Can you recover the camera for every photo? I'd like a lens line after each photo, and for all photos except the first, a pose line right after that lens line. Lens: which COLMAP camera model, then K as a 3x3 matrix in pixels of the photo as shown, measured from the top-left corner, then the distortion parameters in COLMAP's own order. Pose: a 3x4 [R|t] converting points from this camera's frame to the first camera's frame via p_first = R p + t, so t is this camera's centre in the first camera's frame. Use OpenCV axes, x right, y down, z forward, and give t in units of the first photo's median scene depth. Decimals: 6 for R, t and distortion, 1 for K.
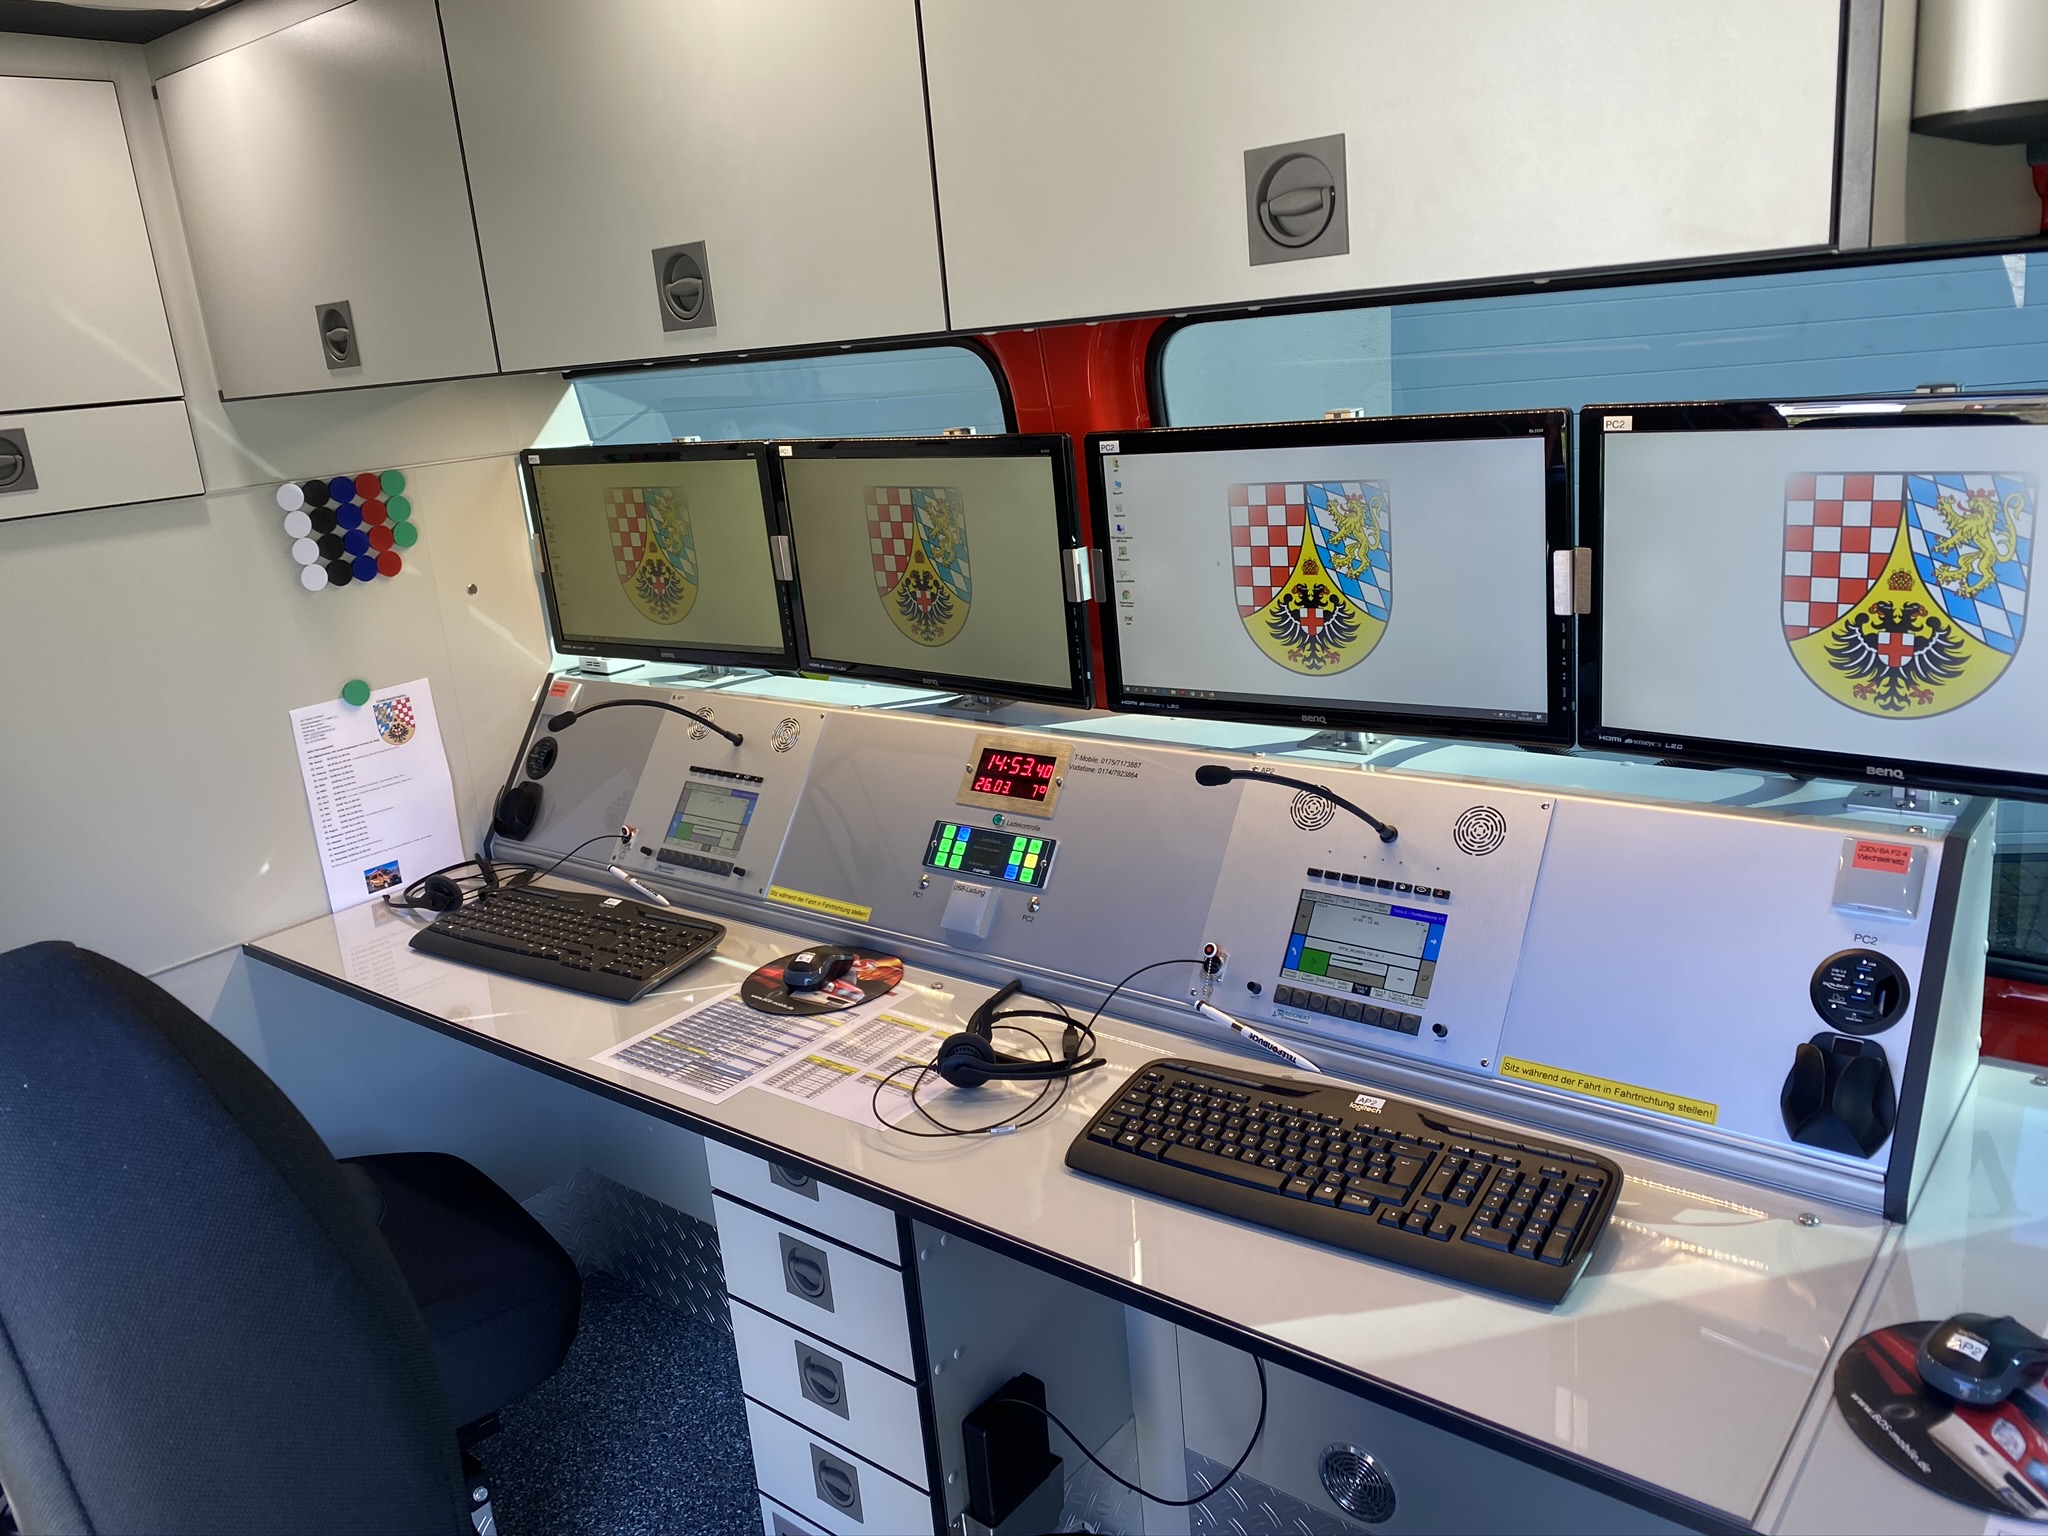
lens RADIAL K [[1555.8, 0, 985.4], [0, 1555.8, 739.0], [0, 0, 1]] dist [0.162475, -0.356113]
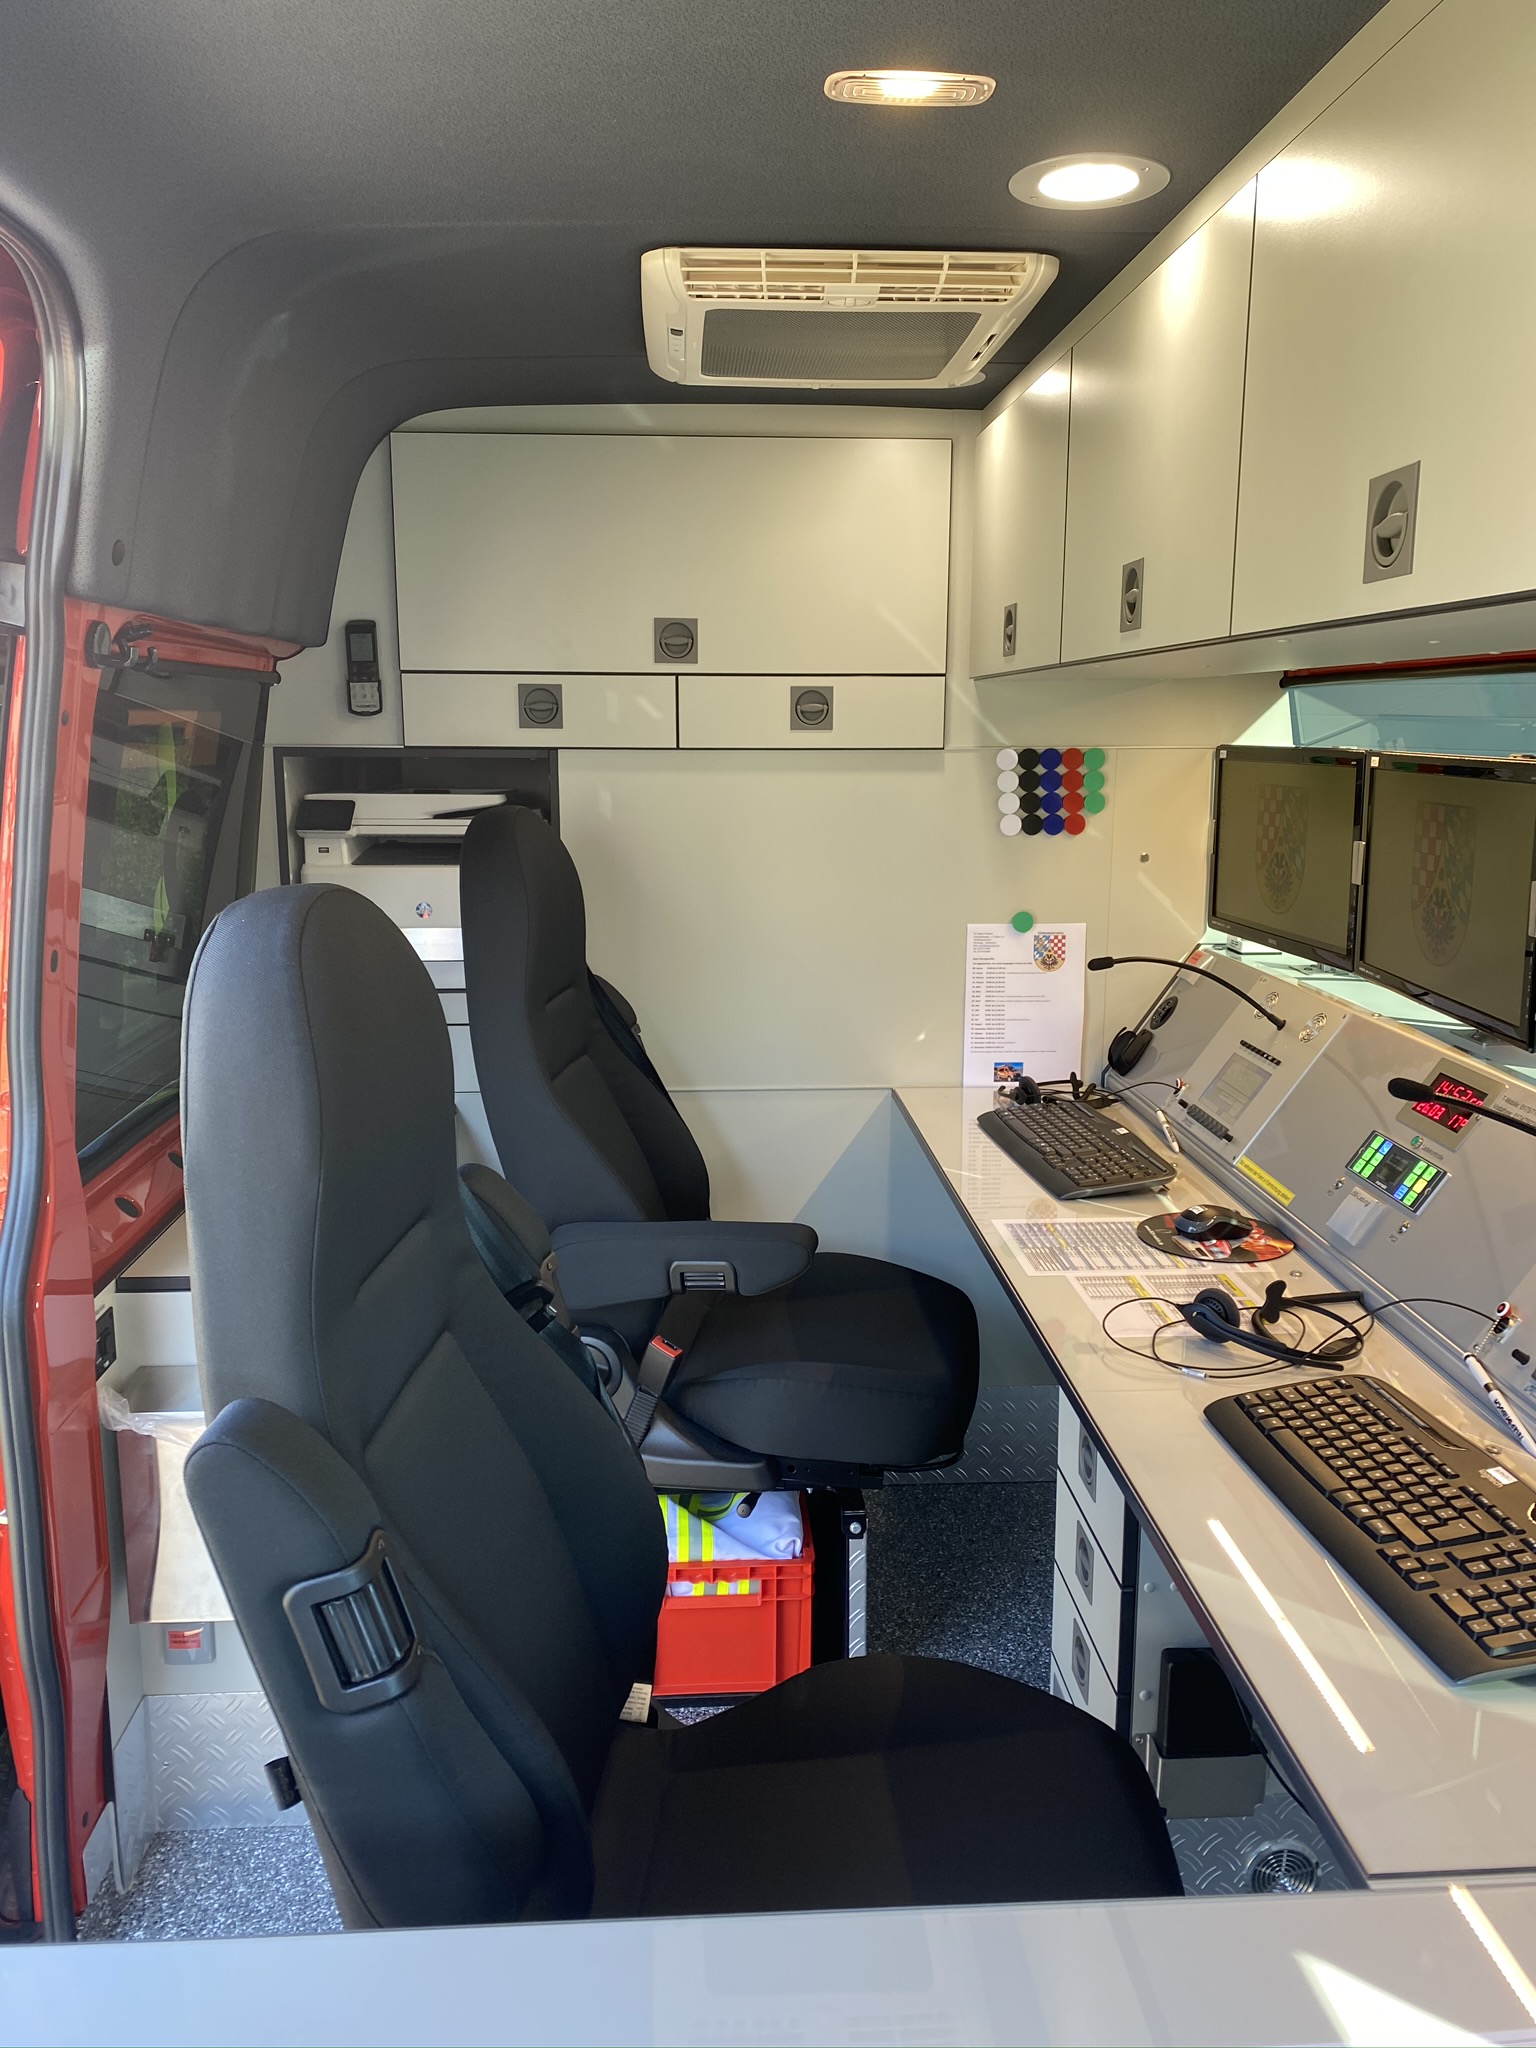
lens RADIAL K [[1568.0, 0, 768.0], [0, 1568.0, 1024.0], [0, 0, 1]] dist [0.087323, -0.084362]
pose [[0.679218, 0.227574, -0.697763, 0.416907], [-0.245522, 0.966392, 0.076191, 0.004135], [0.691652, 0.119566, 0.712265, -0.010088]]
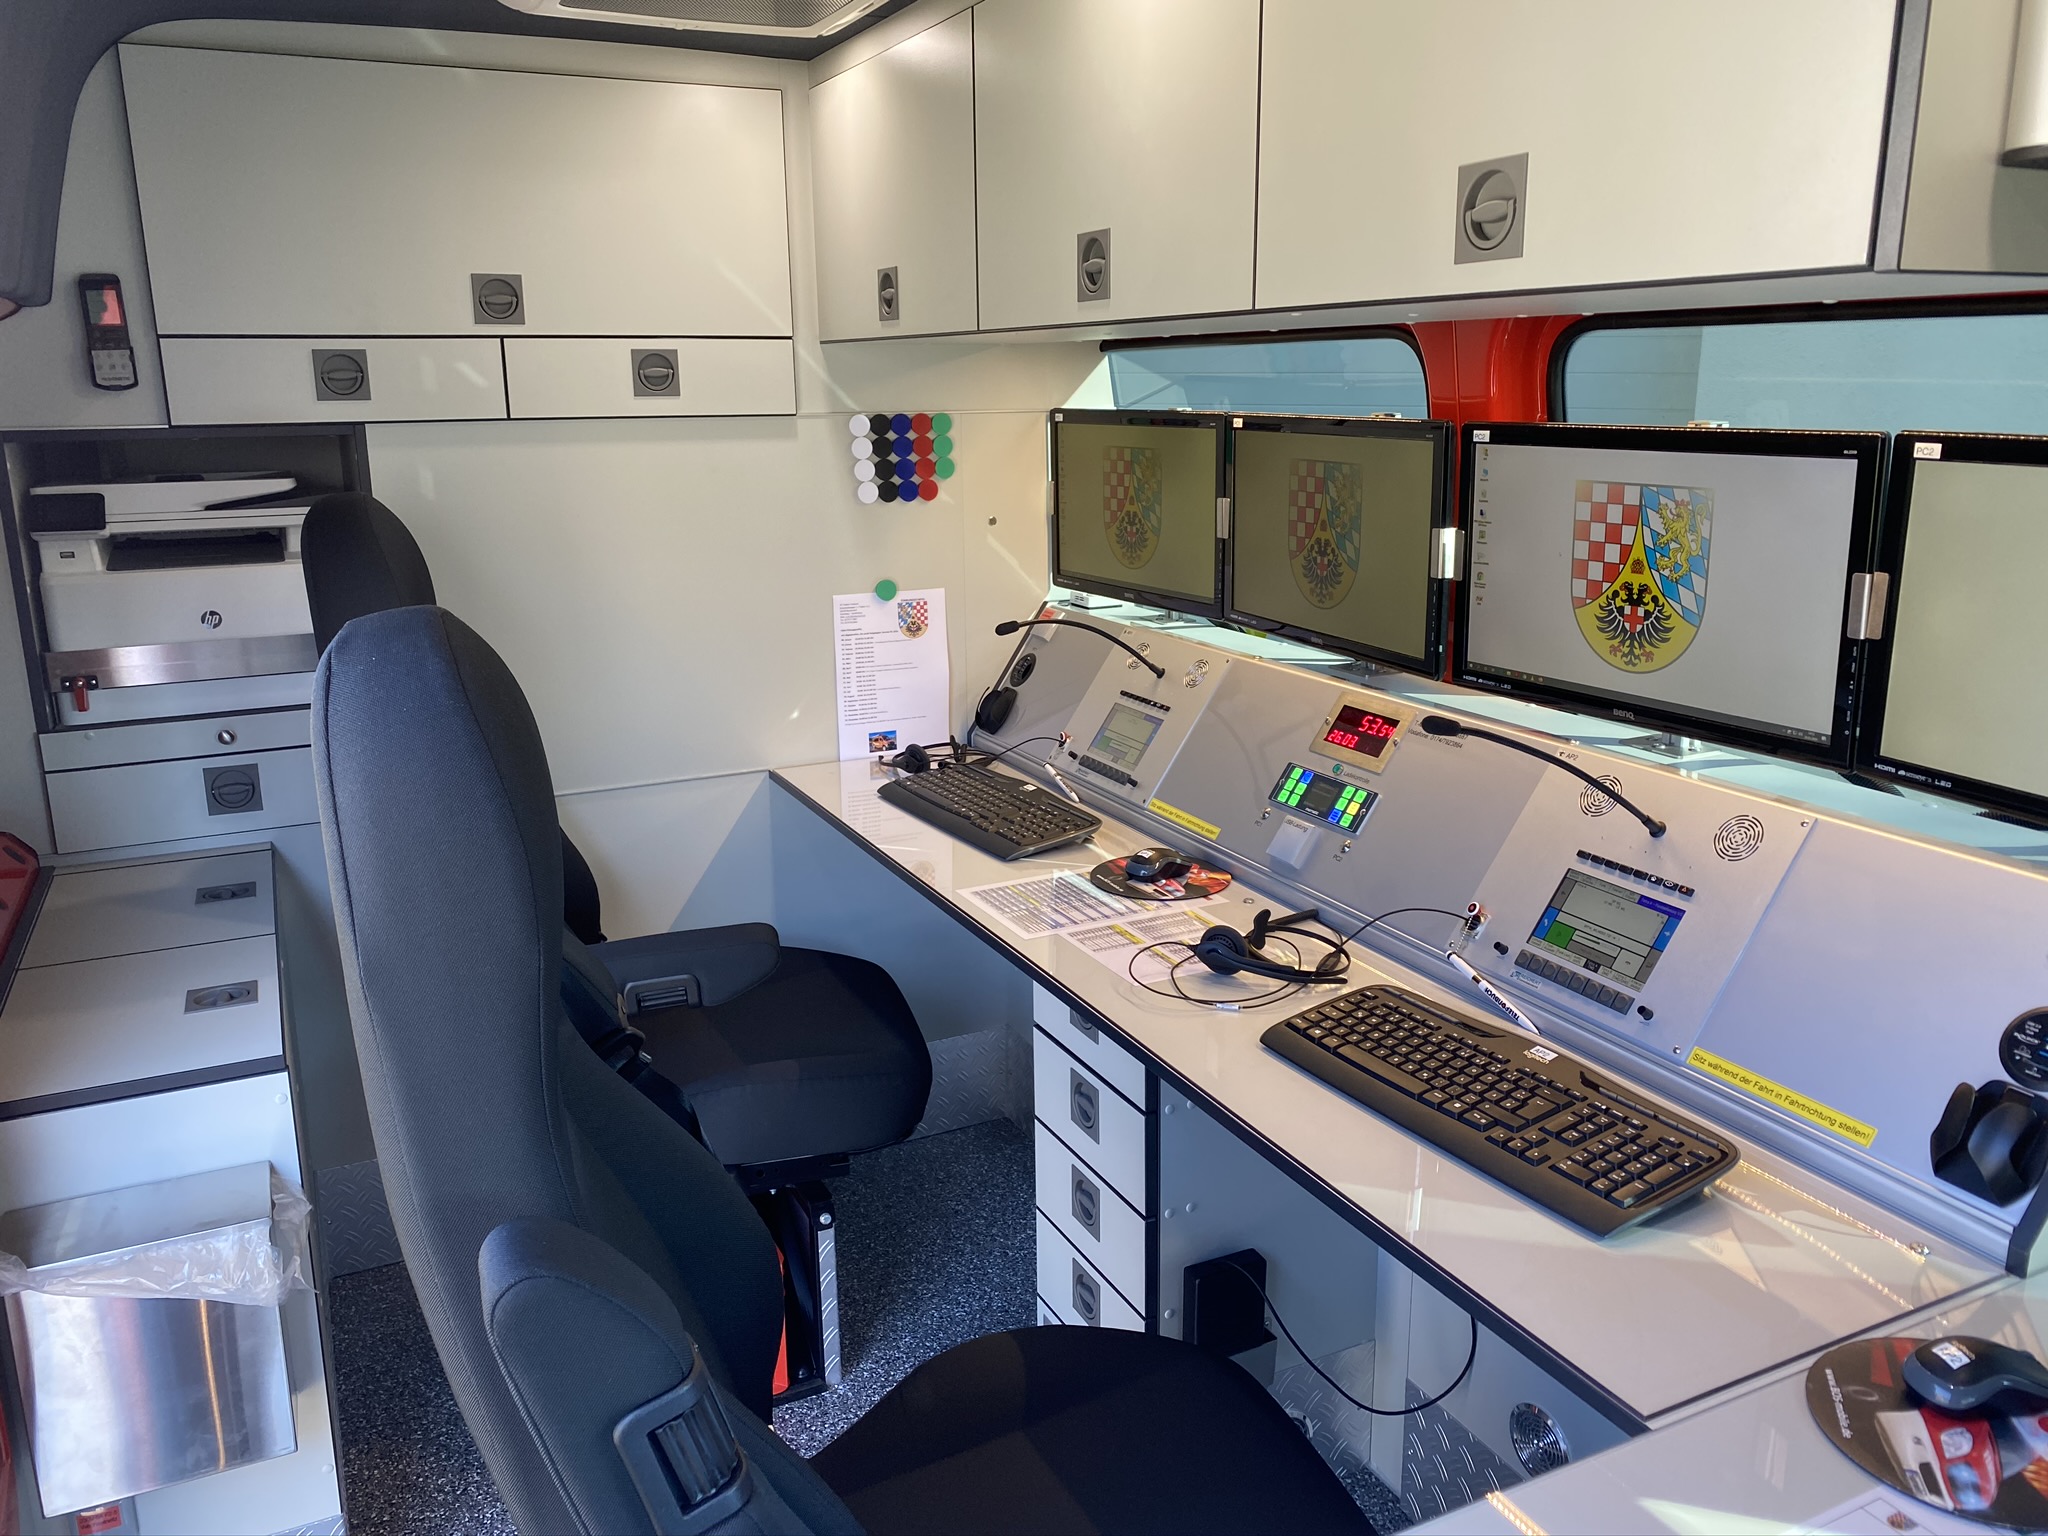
lens RADIAL K [[1568.0, 0, 1015.2], [0, 1568.0, 756.5], [0, 0, 1]] dist [0.087323, -0.084362]
pose [[0.906593, 0.175028, -0.383999, 0.227342], [-0.172231, 0.984163, 0.041960, 0.036170], [0.385261, 0.028095, 0.922380, -0.109618]]
